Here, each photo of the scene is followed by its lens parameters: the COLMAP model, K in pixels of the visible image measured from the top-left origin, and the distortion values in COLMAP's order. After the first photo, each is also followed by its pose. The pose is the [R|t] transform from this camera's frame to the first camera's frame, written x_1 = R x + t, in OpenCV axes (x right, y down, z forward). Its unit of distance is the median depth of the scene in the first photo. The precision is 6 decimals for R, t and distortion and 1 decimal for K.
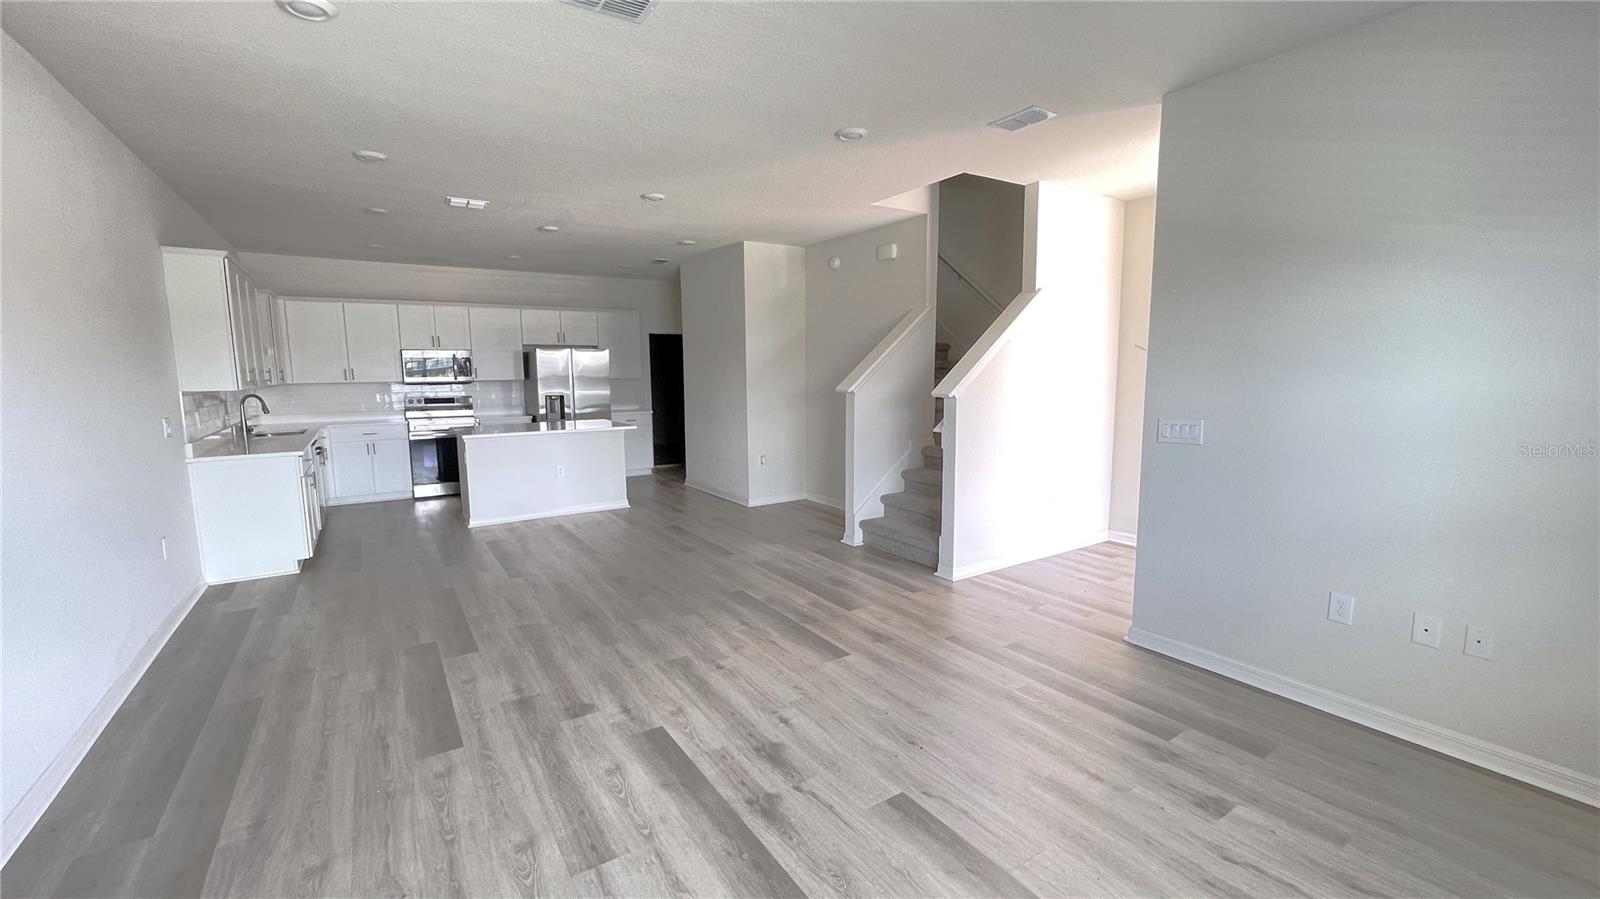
lens RADIAL K [[645.9, 0, 780.7], [0, 645.9, 451.3], [0, 0, 1]] dist [-0.002353, -0.000187]
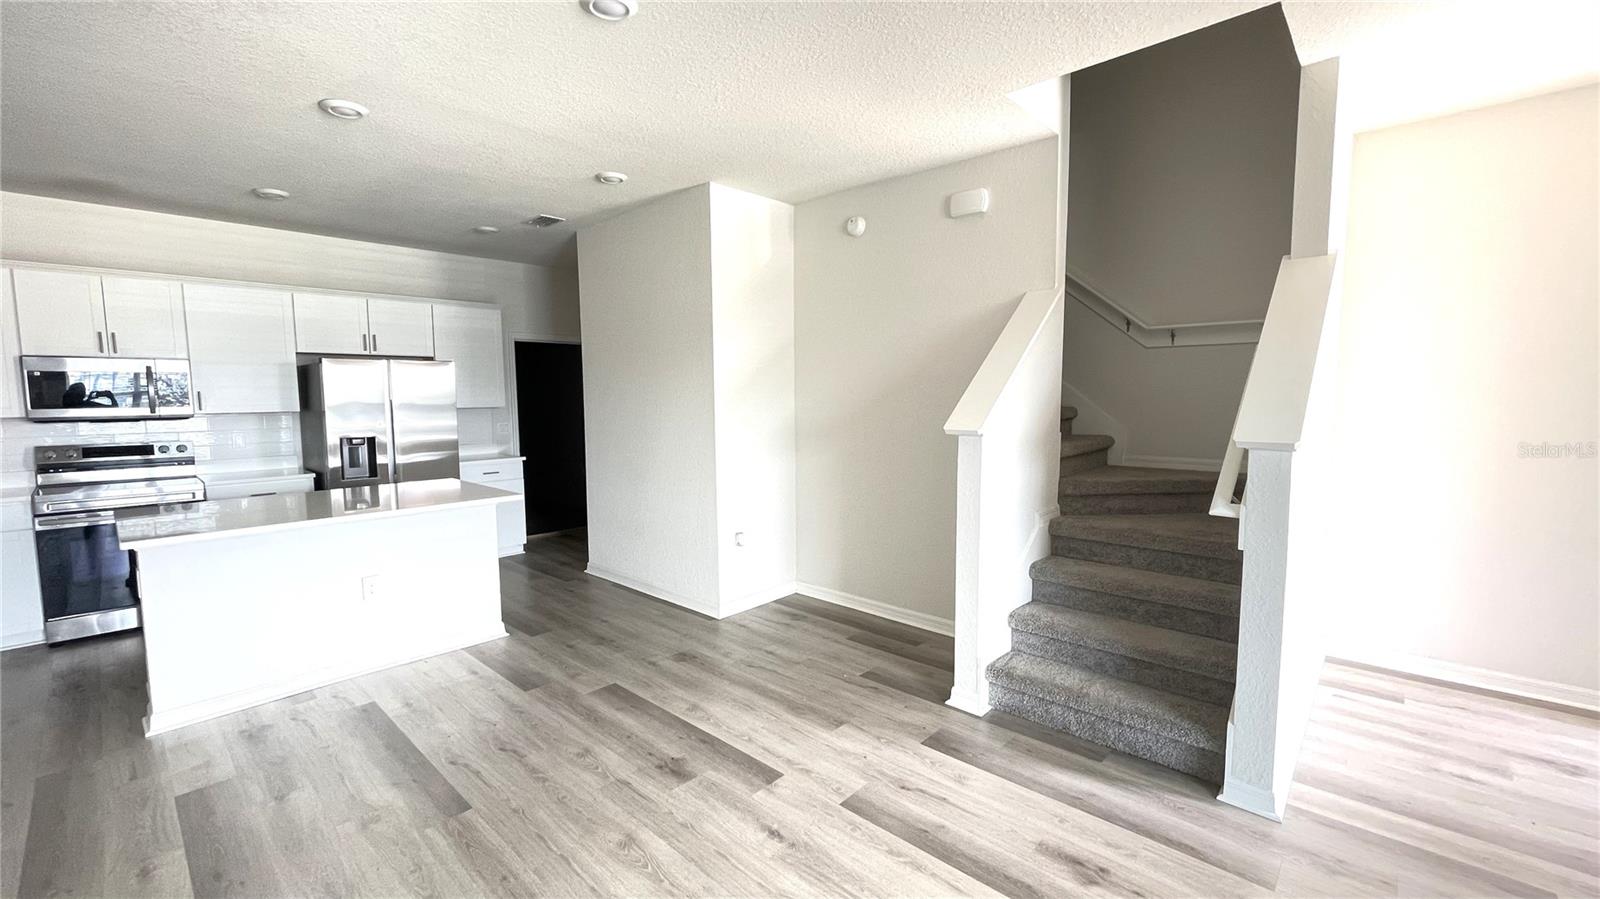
lens RADIAL K [[645.9, 0, 780.7], [0, 645.9, 451.3], [0, 0, 1]] dist [-0.002353, -0.000187]
pose [[0.970267, -0.019619, 0.241239, -0.148232], [0.030026, 0.998767, -0.039542, -0.049849], [-0.240166, 0.045610, 0.969660, 0.423299]]
